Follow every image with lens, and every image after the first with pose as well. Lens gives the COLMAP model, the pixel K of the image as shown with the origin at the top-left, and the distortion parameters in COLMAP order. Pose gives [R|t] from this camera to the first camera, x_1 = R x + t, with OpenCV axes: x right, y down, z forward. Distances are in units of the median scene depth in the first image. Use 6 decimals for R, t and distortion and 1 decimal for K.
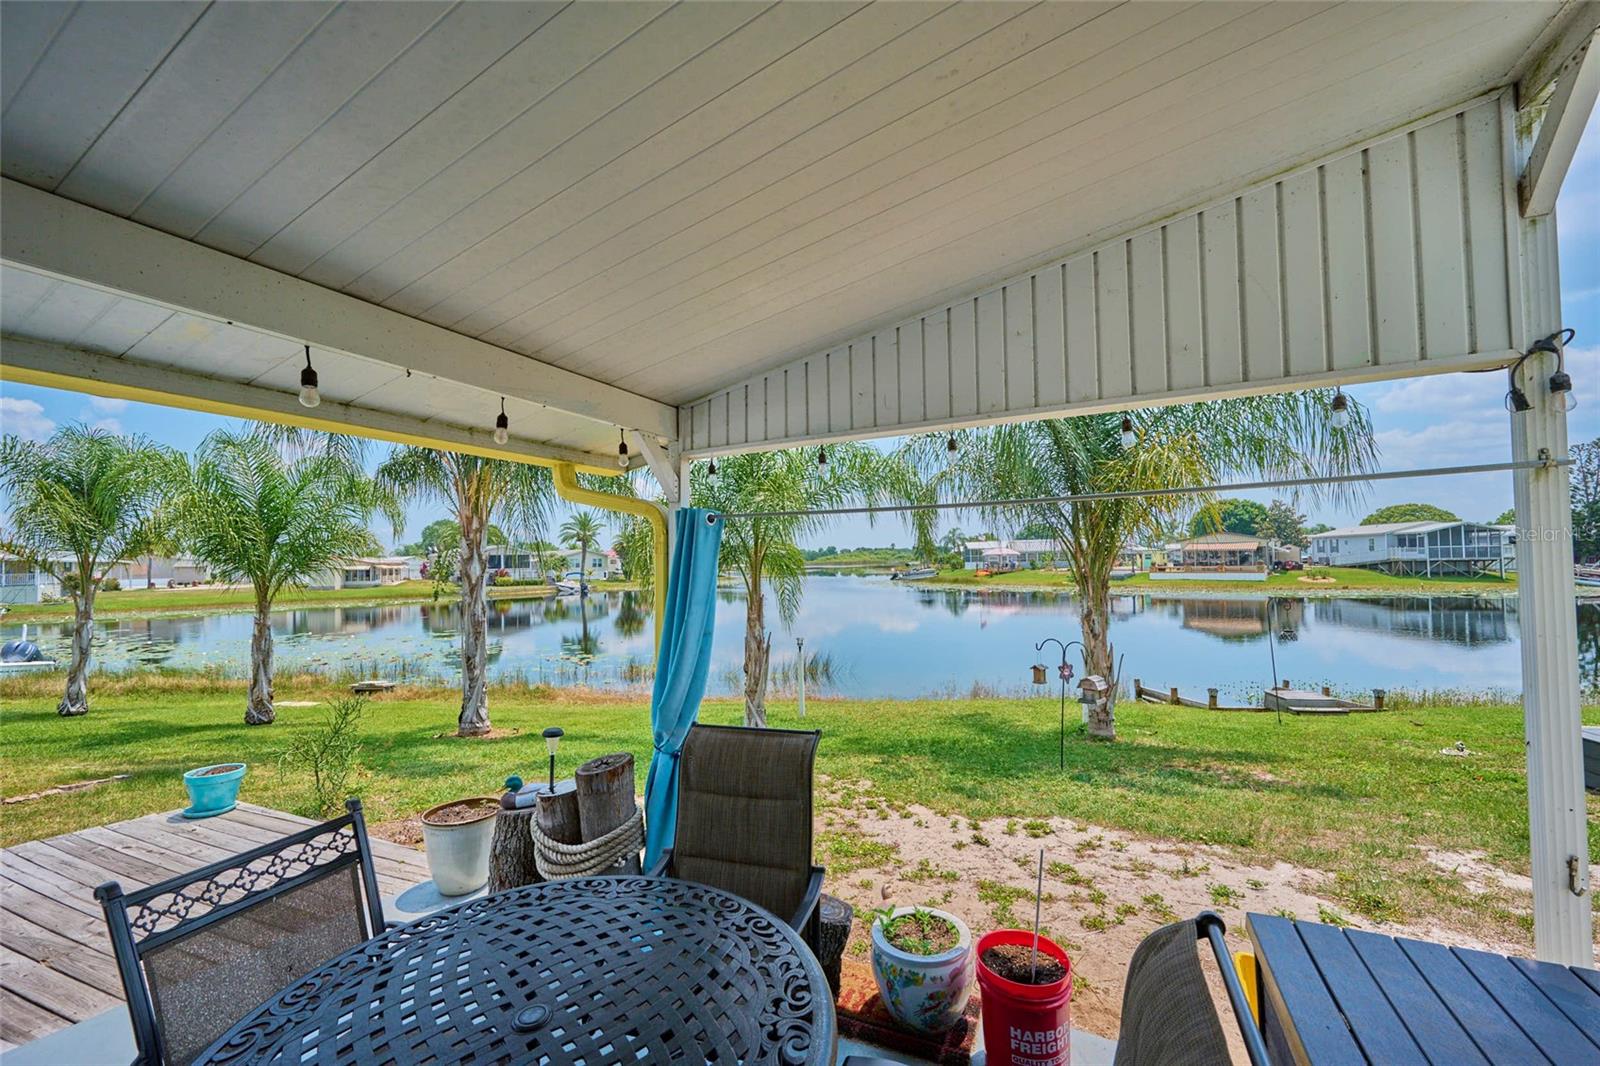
lens RADIAL K [[632.4, 0, 794.7], [0, 632.4, 529.0], [0, 0, 1]] dist [-0.001976, 0.001303]
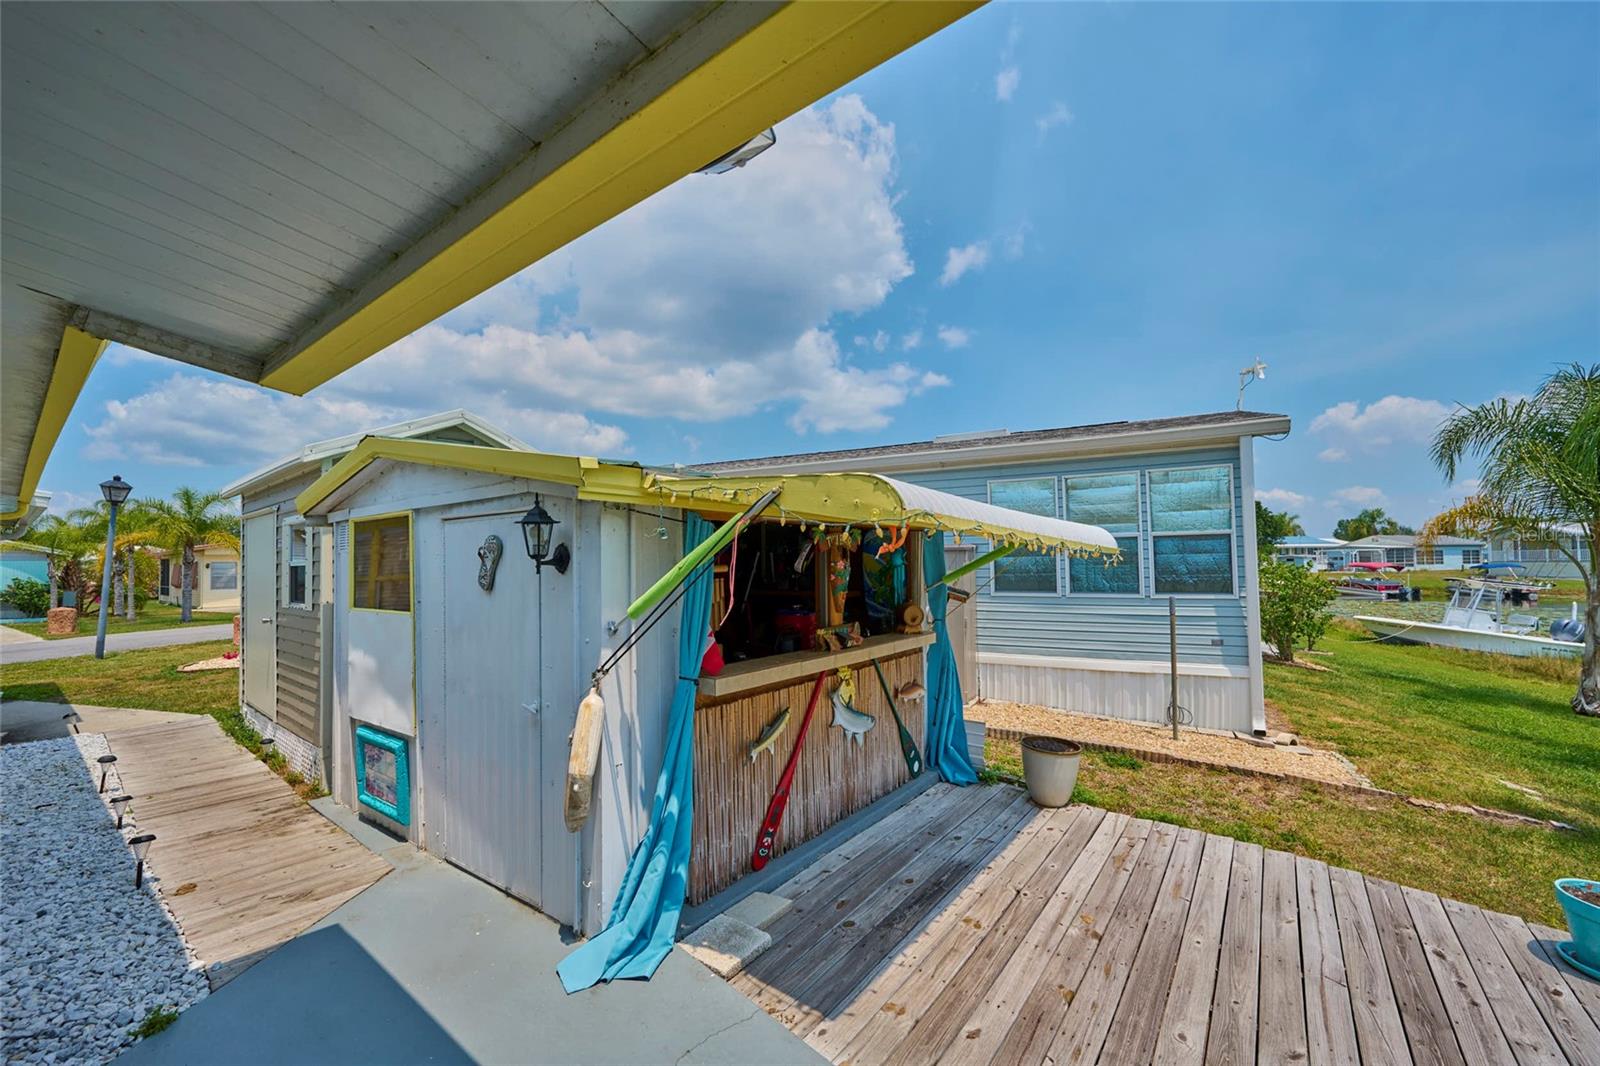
lens RADIAL K [[632.4, 0, 800.6], [0, 632.4, 532.2], [0, 0, 1]] dist [-0.001976, 0.001303]
pose [[-0.217091, -0.018098, -0.975984, -0.015264], [0.060468, 0.997659, -0.031950, 0.002629], [0.974277, -0.065952, -0.215488, 0.030670]]
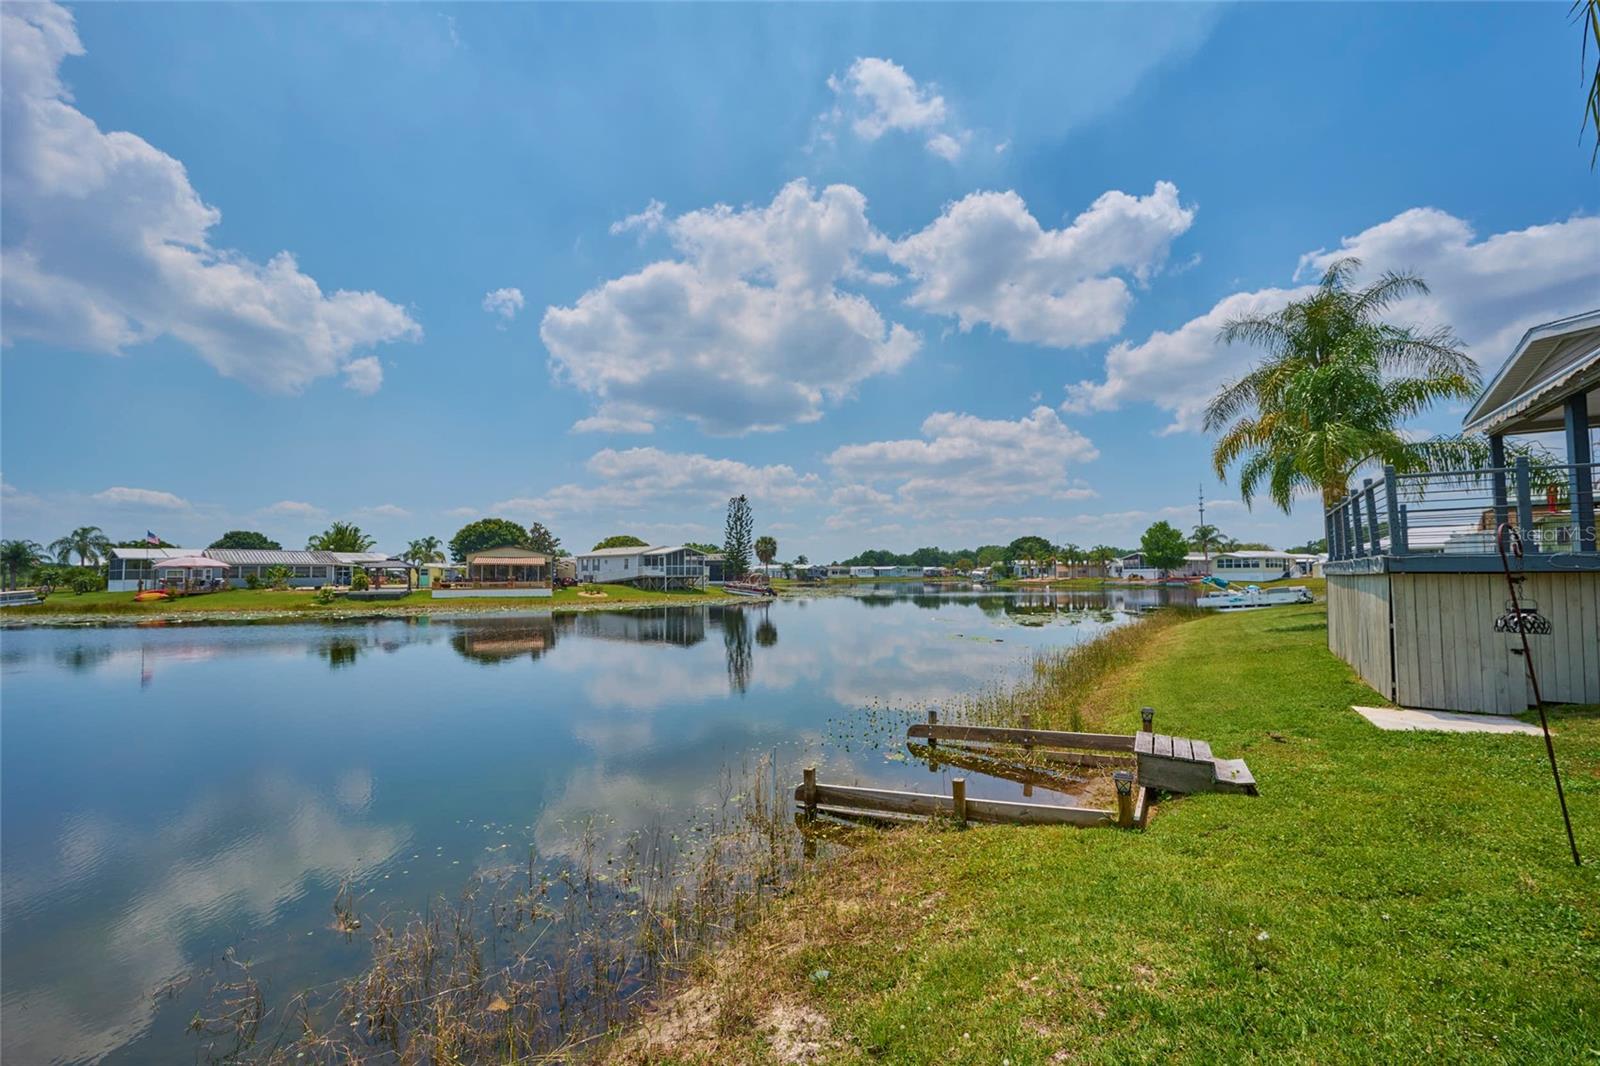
lens RADIAL K [[632.4, 0, 801.2], [0, 632.4, 543.9], [0, 0, 1]] dist [-0.001976, 0.001303]
pose [[0.451059, 0.059758, 0.890491, 0.031528], [-0.043918, 0.998033, -0.044729, 0.022109], [-0.891413, -0.018933, 0.452797, 0.171631]]
